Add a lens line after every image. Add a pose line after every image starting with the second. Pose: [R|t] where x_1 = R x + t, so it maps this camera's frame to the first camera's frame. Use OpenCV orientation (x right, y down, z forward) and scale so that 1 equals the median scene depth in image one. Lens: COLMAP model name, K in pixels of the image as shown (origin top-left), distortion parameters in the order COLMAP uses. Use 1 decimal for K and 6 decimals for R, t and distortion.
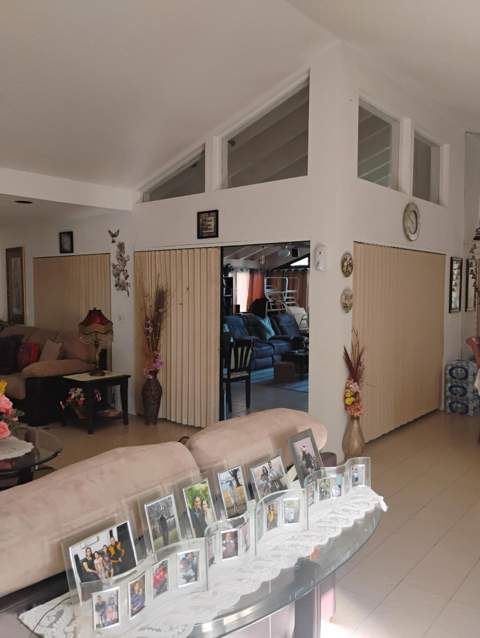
lens RADIAL K [[533.2, 0, 247.8], [0, 533.2, 327.9], [0, 0, 1]] dist [0.070889, -0.100980]
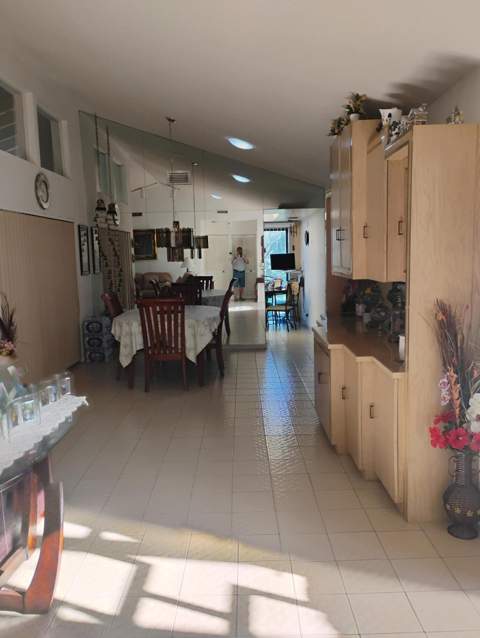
lens RADIAL K [[533.2, 0, 247.8], [0, 533.2, 327.9], [0, 0, 1]] dist [0.070889, -0.100980]
pose [[0.772003, -0.101199, 0.627511, -0.097248], [0.062725, 0.994555, 0.083225, 0.014057], [-0.632516, -0.024890, 0.774147, -0.123935]]
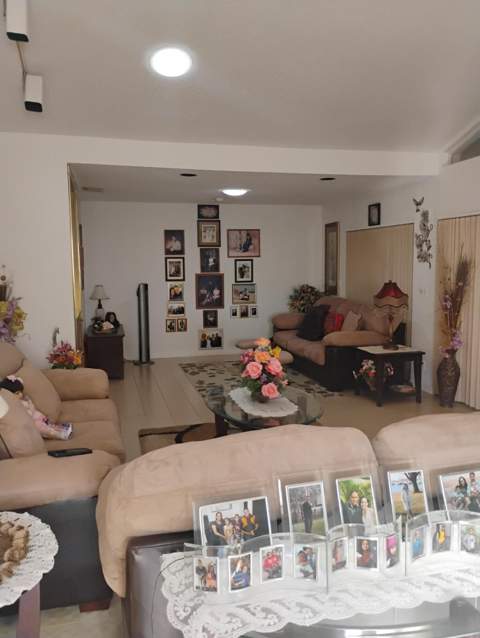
lens RADIAL K [[533.2, 0, 247.8], [0, 533.2, 327.9], [0, 0, 1]] dist [0.070889, -0.100980]
pose [[0.805188, 0.063095, -0.589653, 0.086814], [-0.031564, 0.997474, 0.063631, -0.004873], [0.592178, -0.032623, 0.805146, 0.051350]]
